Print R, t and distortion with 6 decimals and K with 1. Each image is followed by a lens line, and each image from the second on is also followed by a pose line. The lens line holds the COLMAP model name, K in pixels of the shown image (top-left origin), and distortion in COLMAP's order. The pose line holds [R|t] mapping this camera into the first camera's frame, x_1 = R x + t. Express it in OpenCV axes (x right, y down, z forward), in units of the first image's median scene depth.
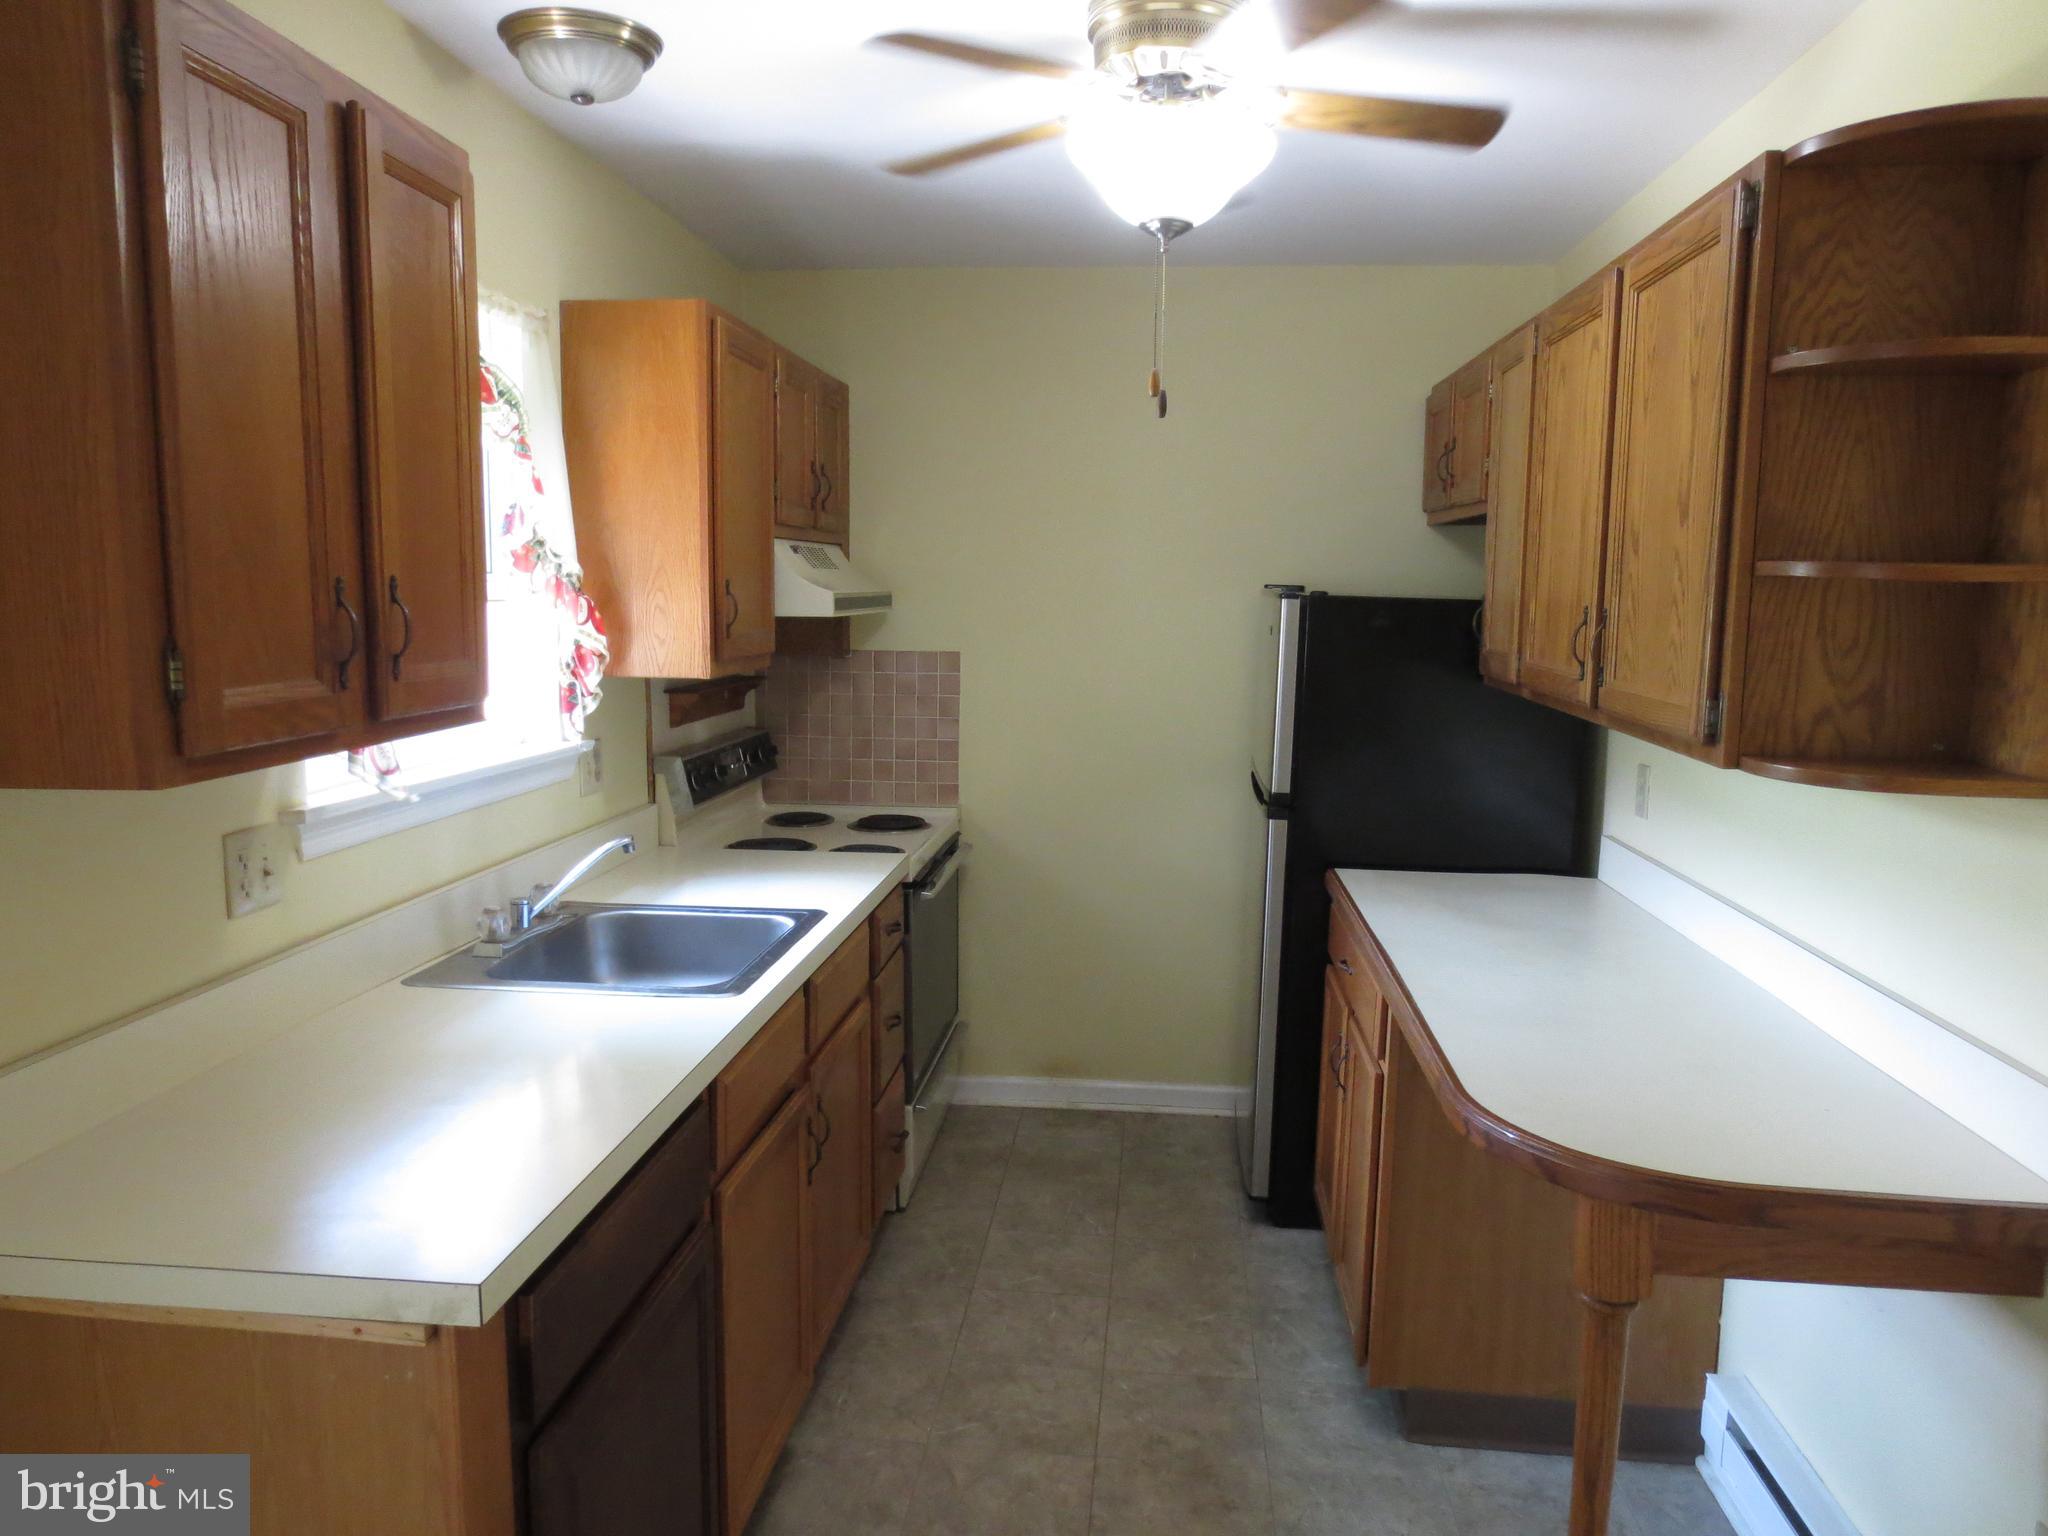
lens RADIAL K [[1431.6, 0, 1034.9], [0, 1431.6, 808.5], [0, 0, 1]] dist [-0.037100, 0.012138]
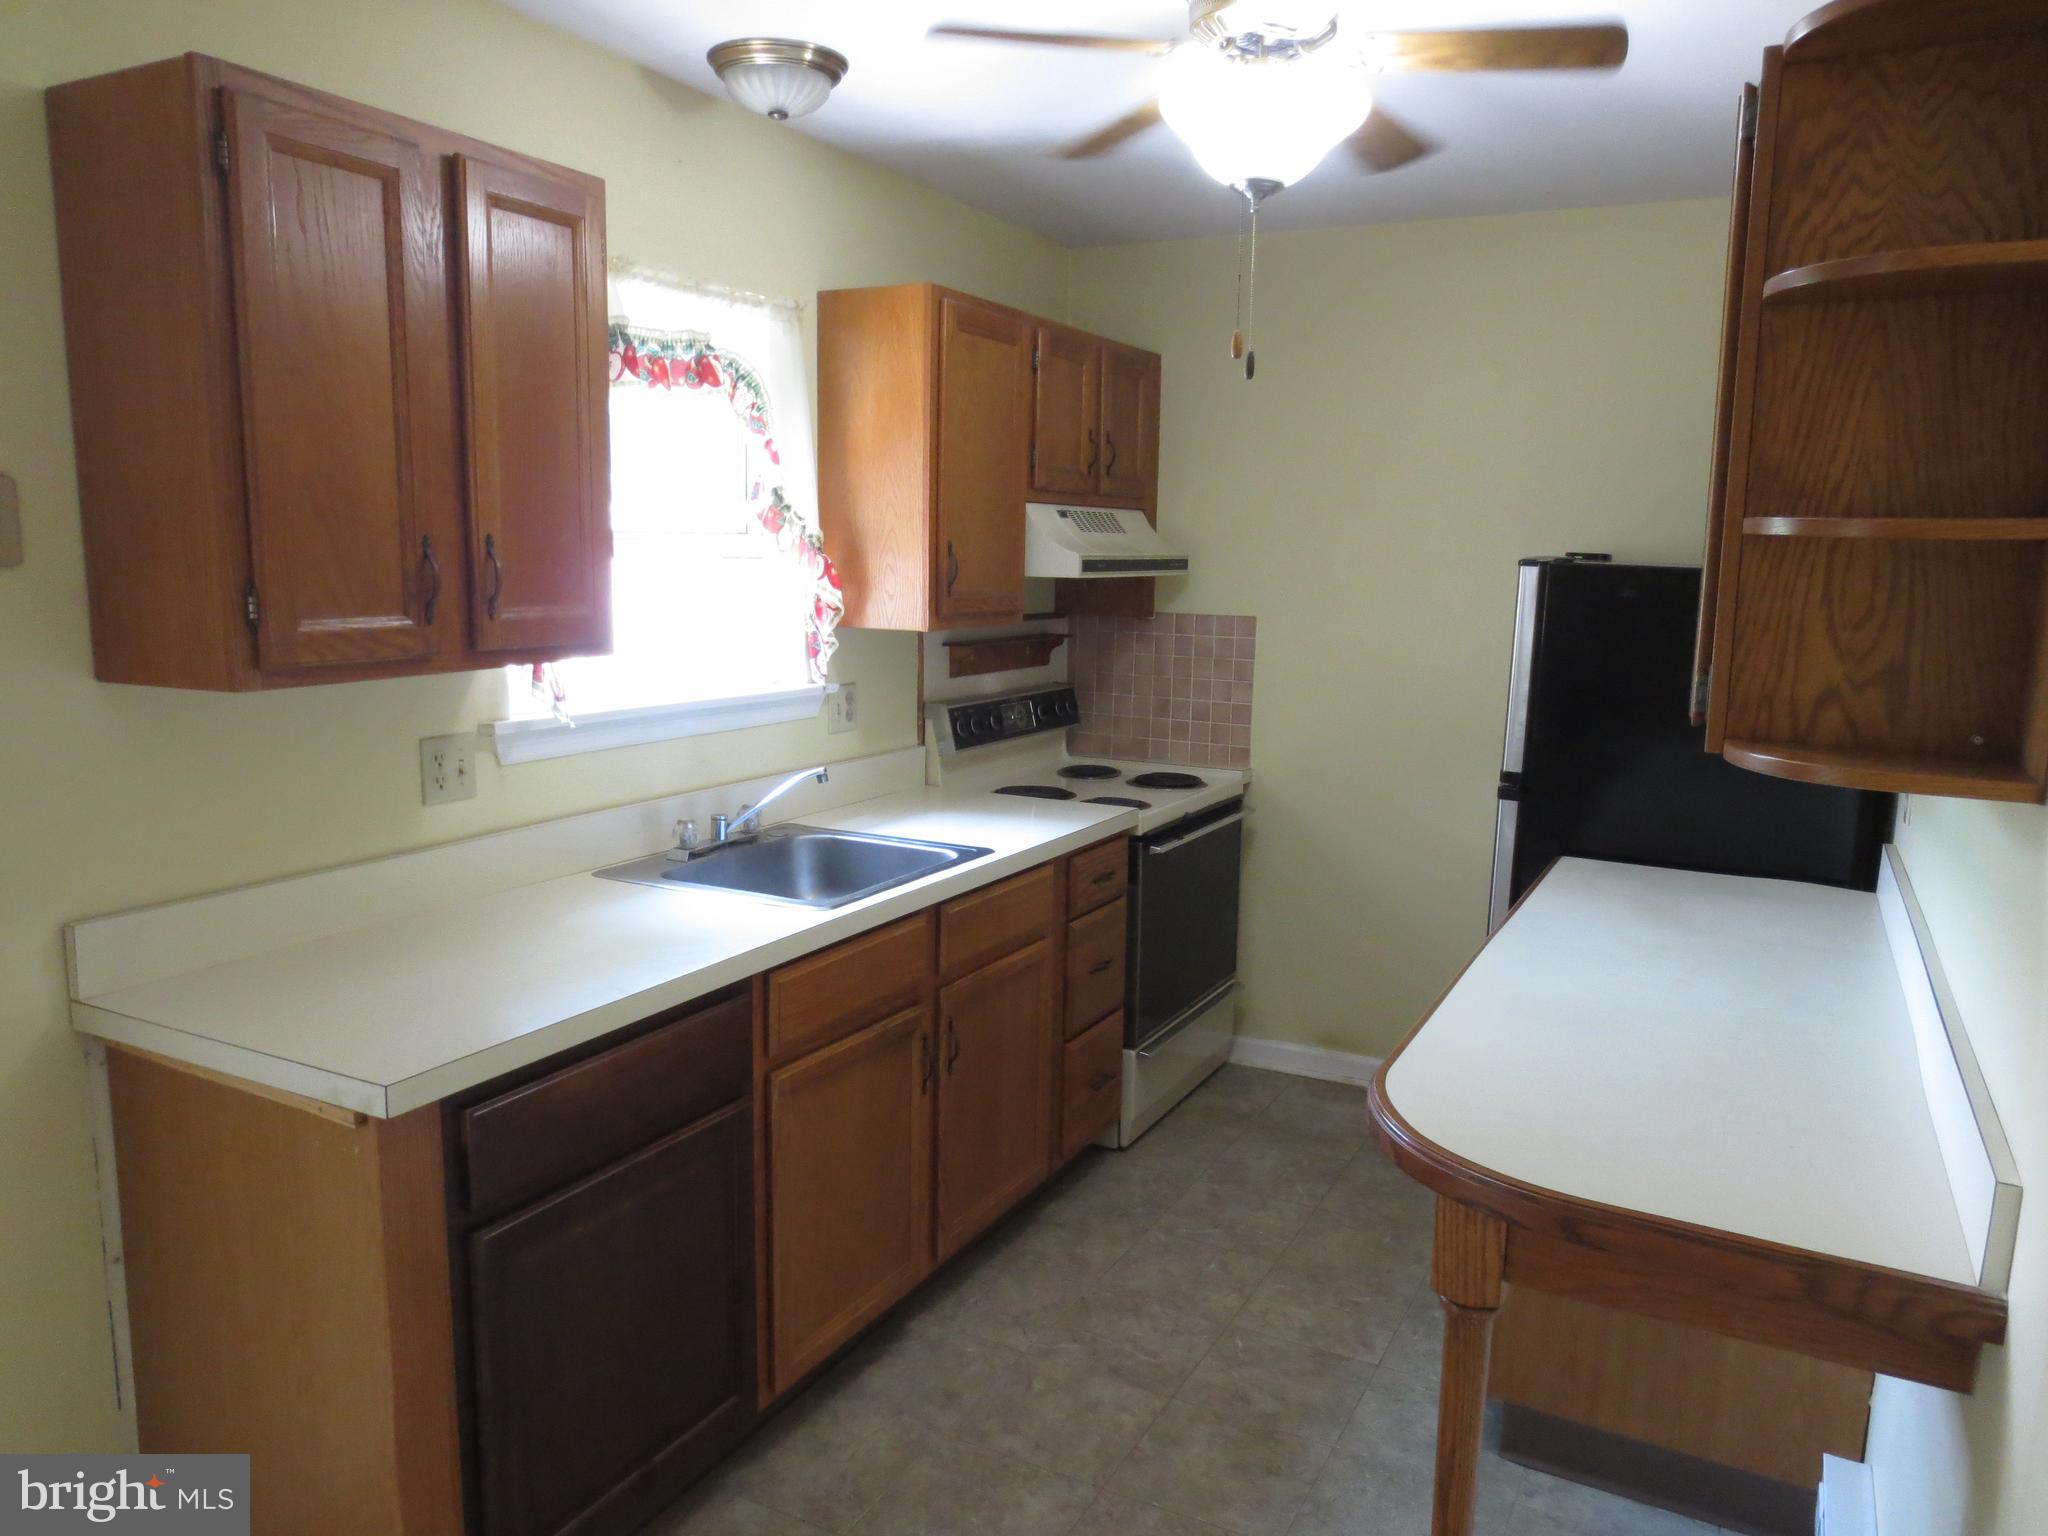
lens RADIAL K [[1431.6, 0, 1034.3], [0, 1431.6, 806.0], [0, 0, 1]] dist [-0.037100, 0.012138]
pose [[0.927342, 0.069819, -0.367644, 0.316043], [-0.062269, 0.997534, 0.032375, 0.002325], [0.368998, -0.007130, 0.929403, 0.011815]]
